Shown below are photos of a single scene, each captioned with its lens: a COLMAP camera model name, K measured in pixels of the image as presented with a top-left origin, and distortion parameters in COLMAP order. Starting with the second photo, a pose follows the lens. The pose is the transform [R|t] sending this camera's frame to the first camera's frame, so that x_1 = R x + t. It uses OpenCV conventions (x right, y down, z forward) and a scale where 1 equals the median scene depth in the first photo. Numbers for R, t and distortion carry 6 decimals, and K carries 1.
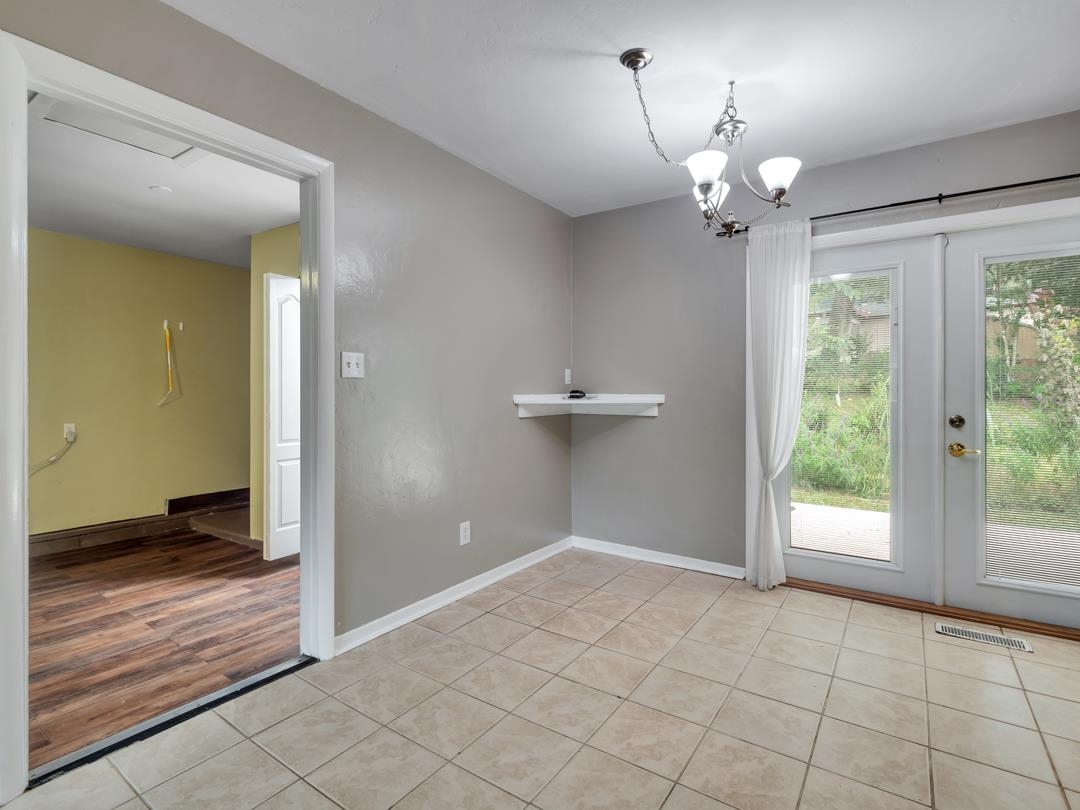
lens RADIAL K [[556.6, 0, 517.8], [0, 556.6, 394.3], [0, 0, 1]] dist [0.000097, -0.001281]
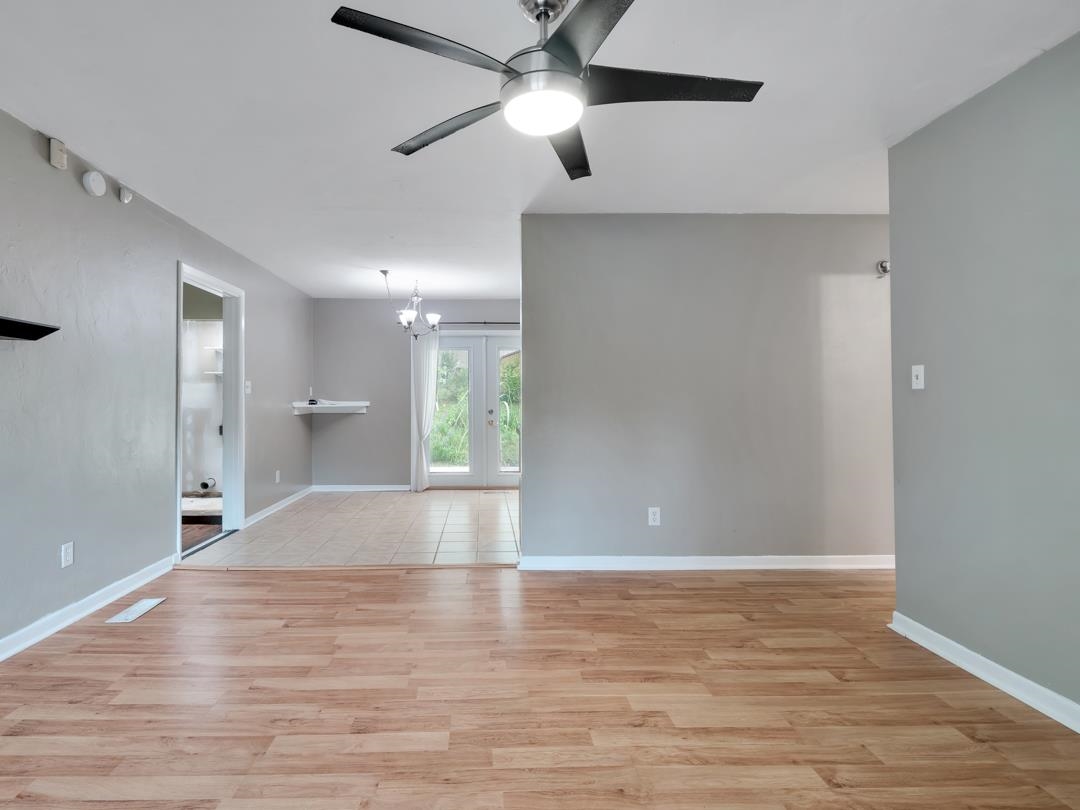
lens RADIAL K [[556.6, 0, 517.8], [0, 556.6, 394.3], [0, 0, 1]] dist [0.000097, -0.001281]
pose [[0.779550, 0.004007, 0.626328, -0.569893], [0.004994, 0.999908, -0.012613, 0.002037], [-0.626320, 0.012960, 0.779458, -0.856266]]
